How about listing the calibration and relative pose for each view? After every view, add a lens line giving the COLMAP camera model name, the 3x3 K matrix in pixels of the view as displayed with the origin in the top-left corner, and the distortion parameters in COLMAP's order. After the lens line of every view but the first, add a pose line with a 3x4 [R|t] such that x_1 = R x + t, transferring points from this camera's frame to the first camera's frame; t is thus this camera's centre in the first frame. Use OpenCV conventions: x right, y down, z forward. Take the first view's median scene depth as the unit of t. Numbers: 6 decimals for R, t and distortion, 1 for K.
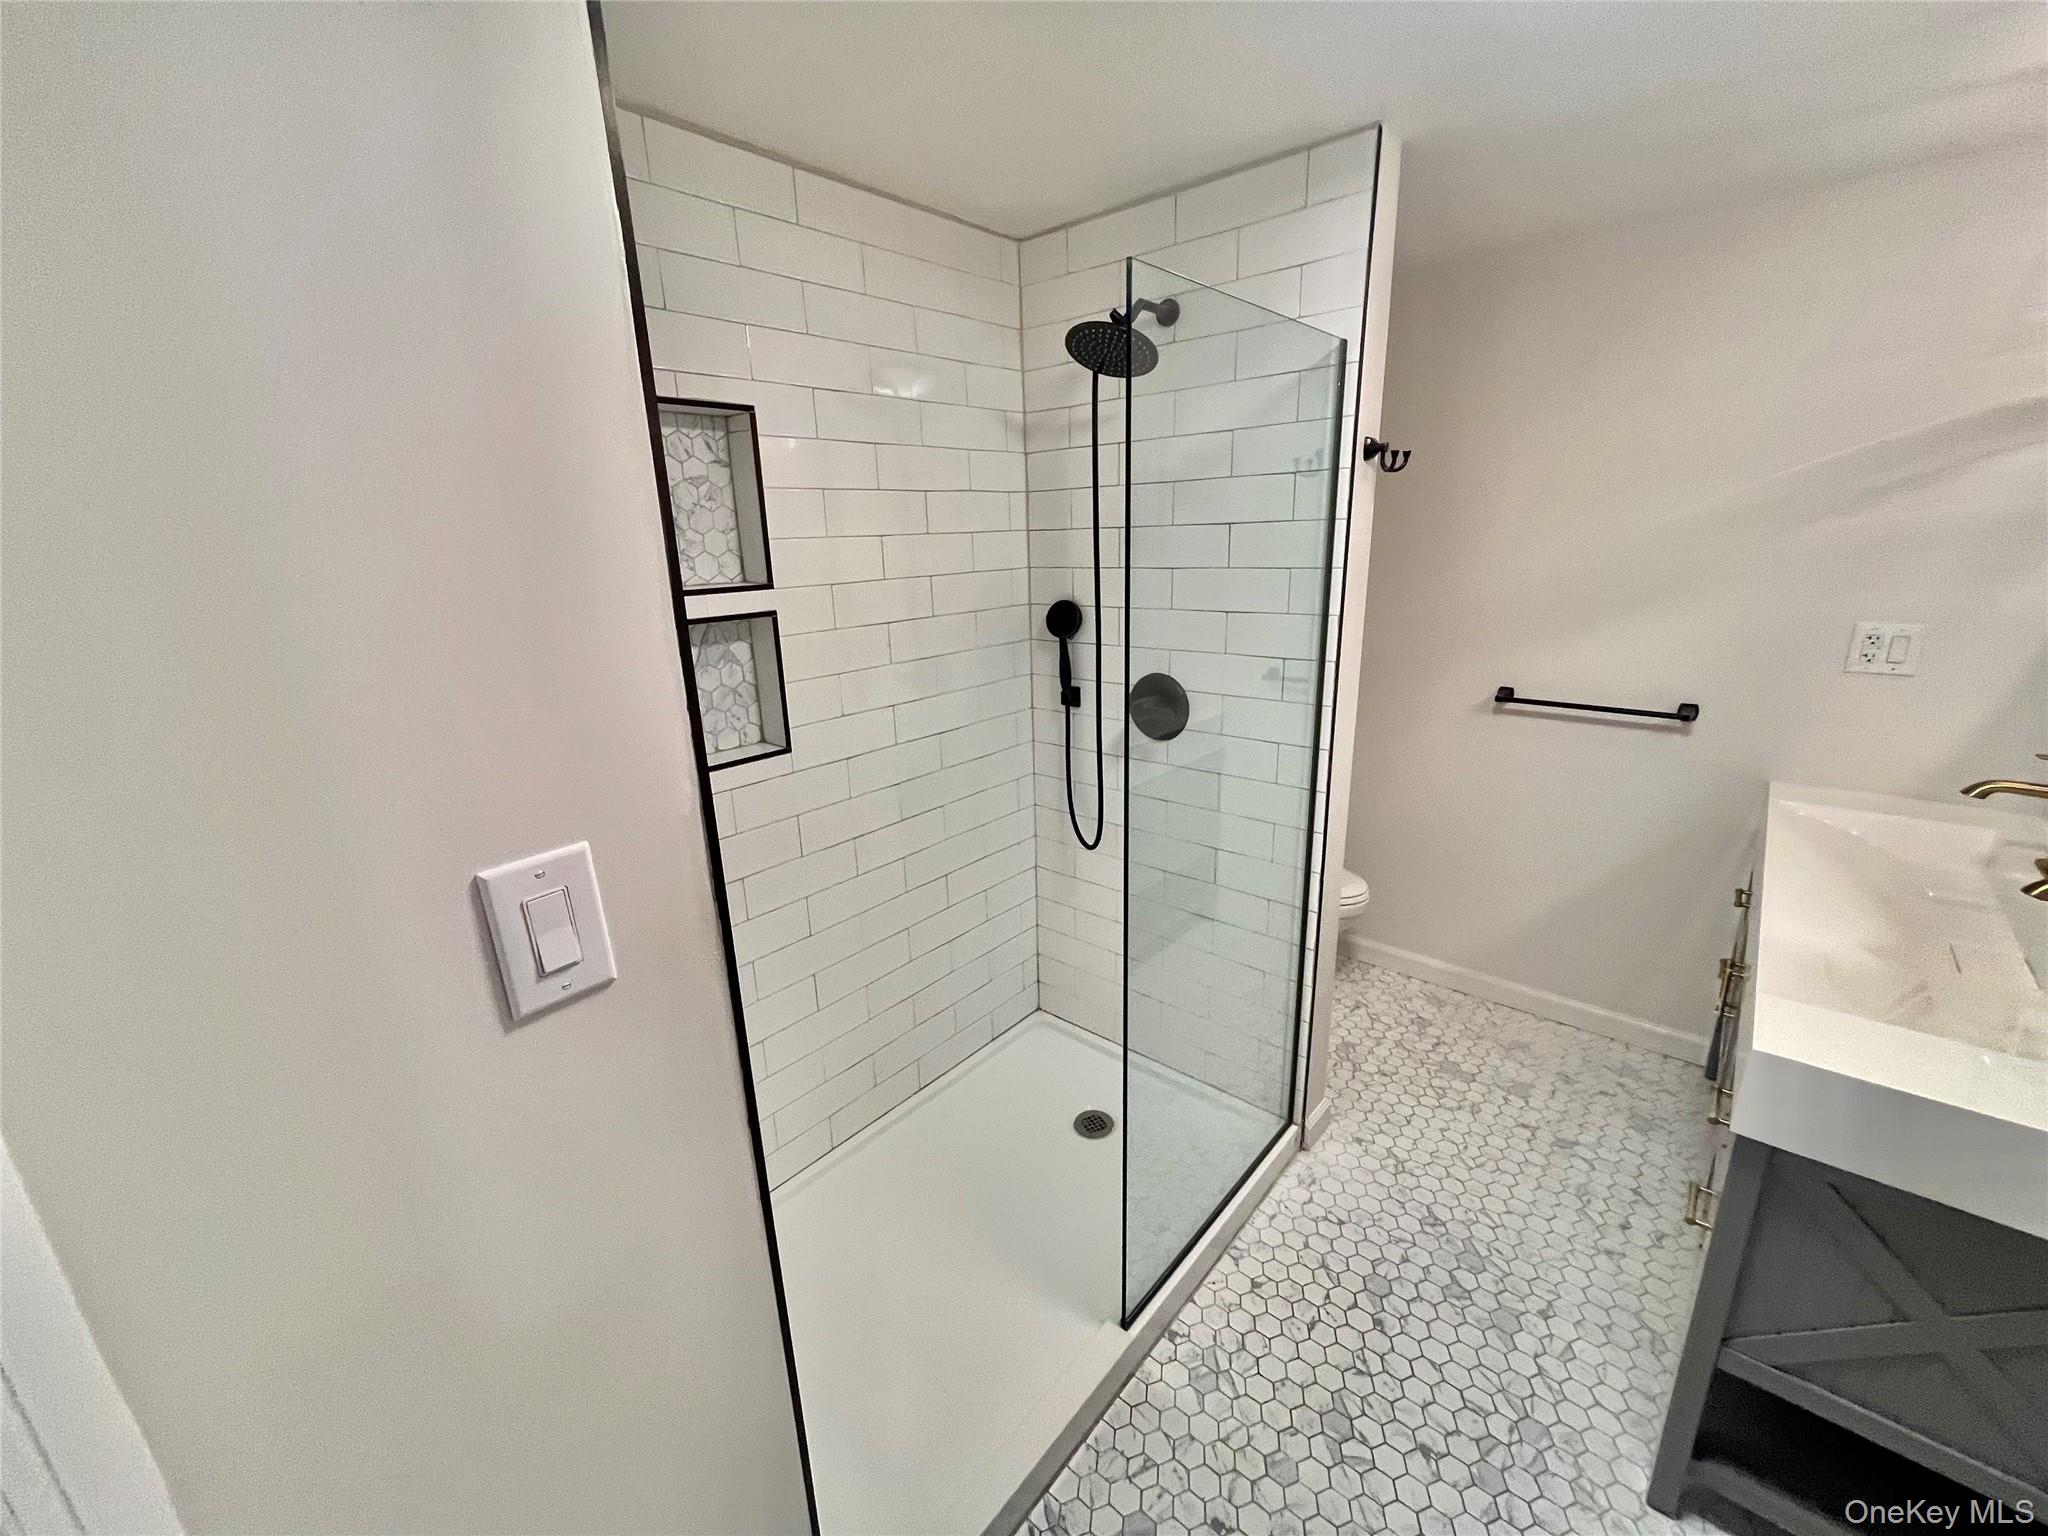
lens RADIAL K [[828.9, 0, 1024.0], [0, 828.9, 768.0], [0, 0, 1]] dist [0.000428, -0.000242]
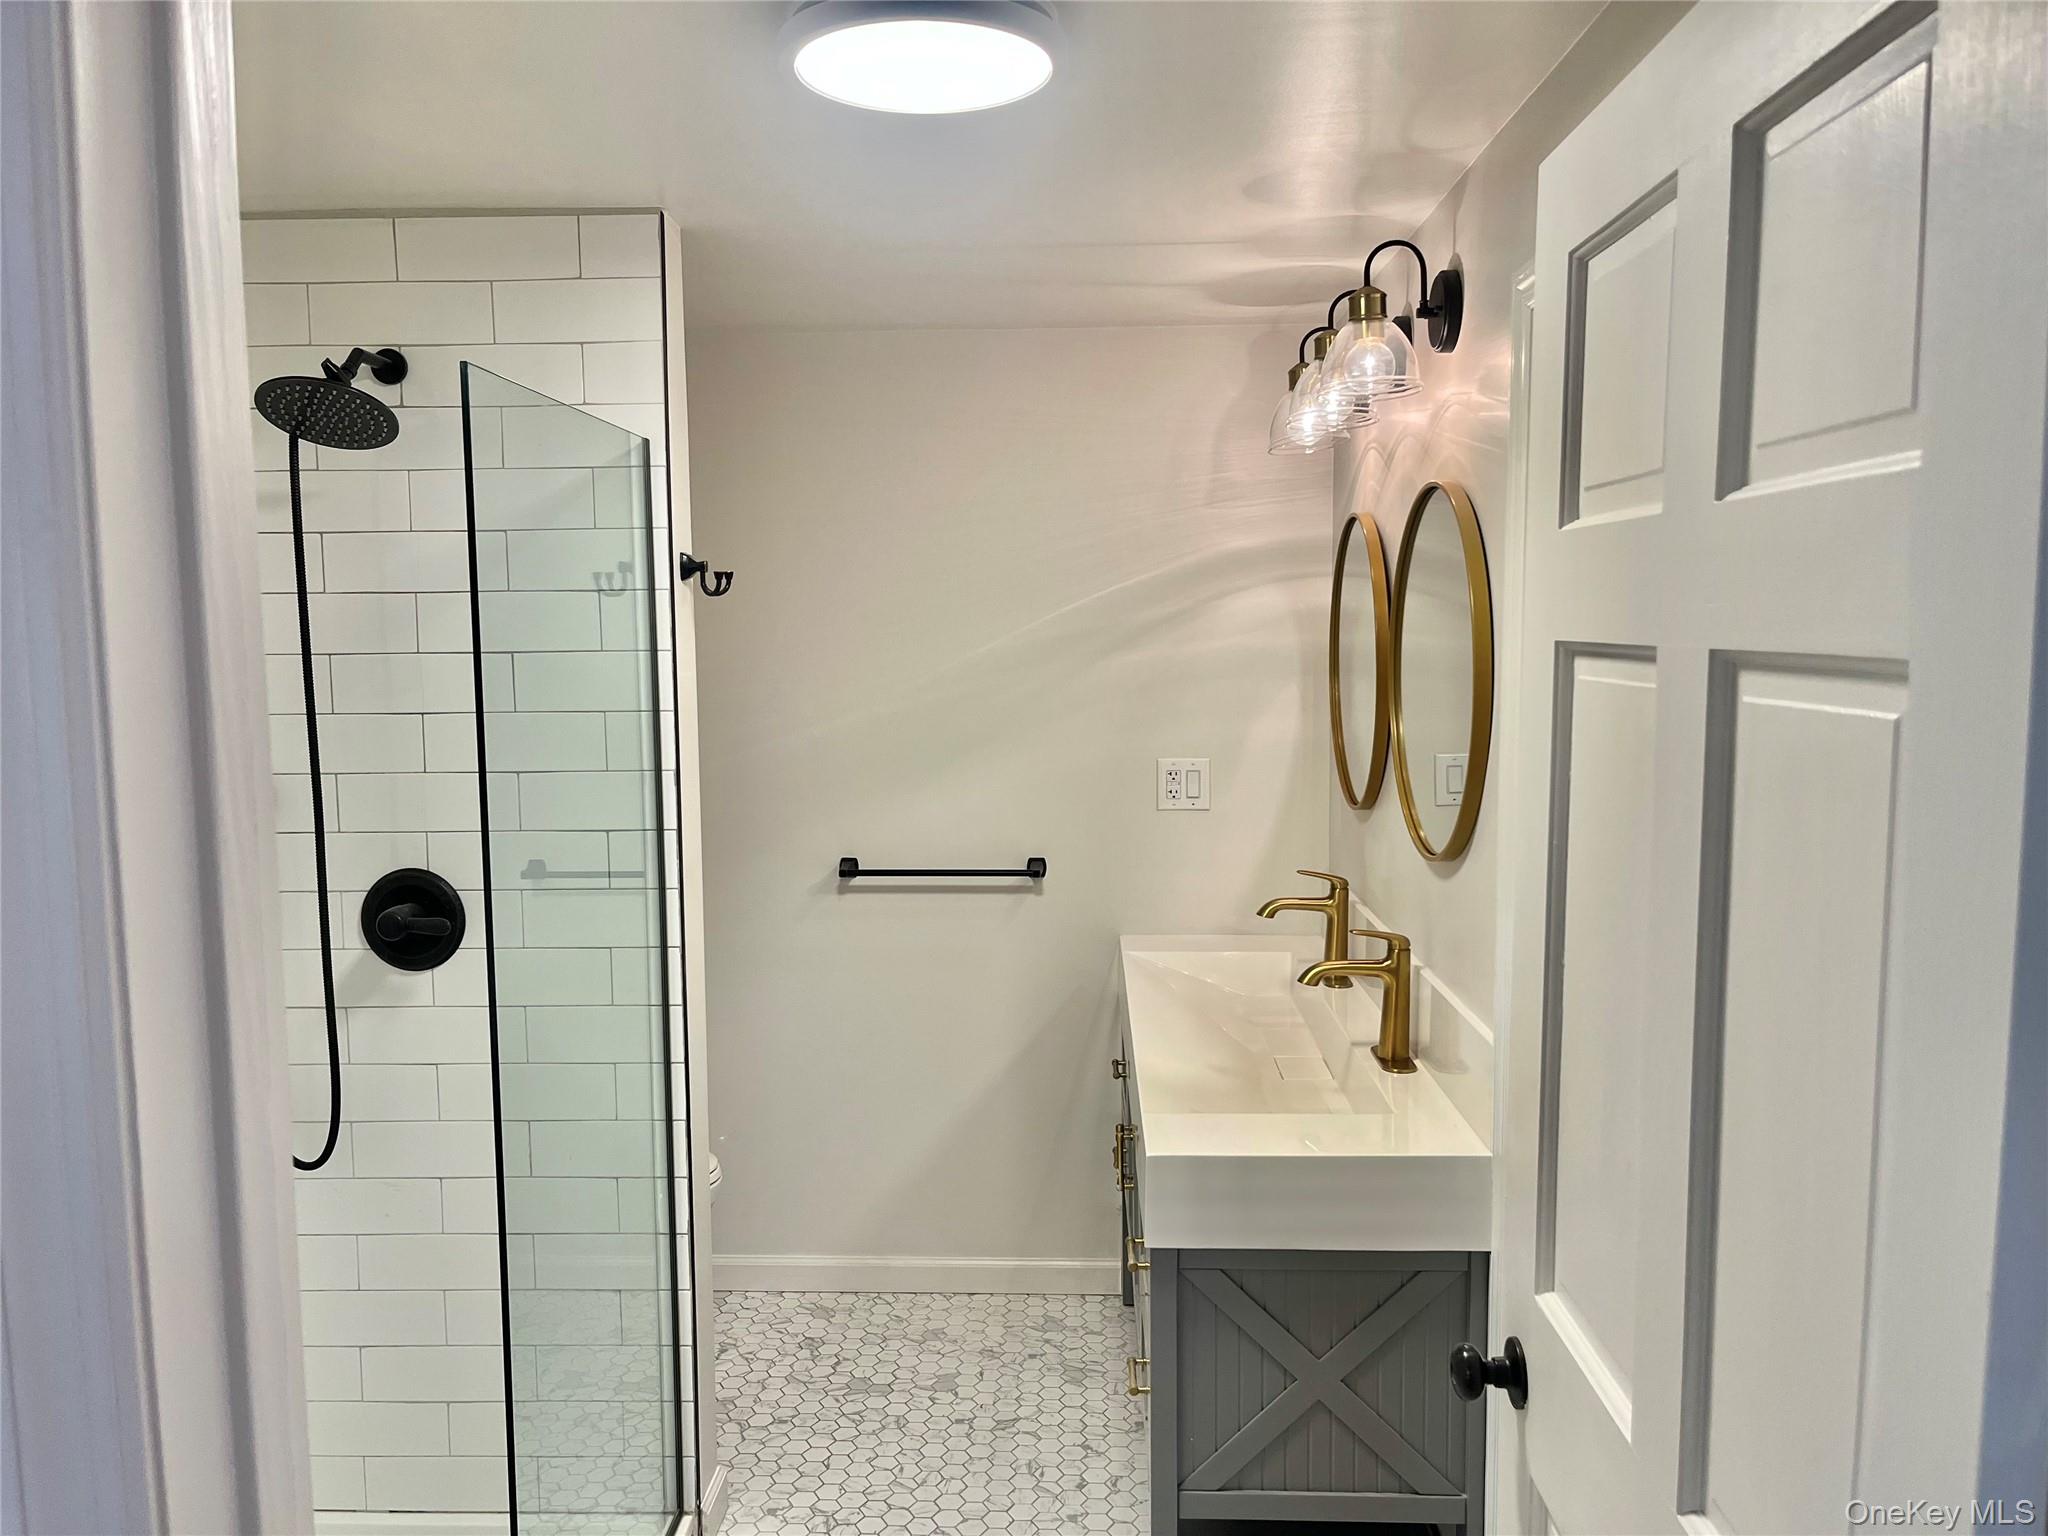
lens RADIAL K [[1526.4, 0, 1024.0], [0, 1526.4, 768.0], [0, 0, 1]] dist [0.075281, -0.109677]
pose [[0.775187, -0.036418, 0.630681, -0.226718], [0.160023, 0.977097, -0.140267, 0.057063], [-0.611128, 0.209657, 0.763260, -0.247136]]
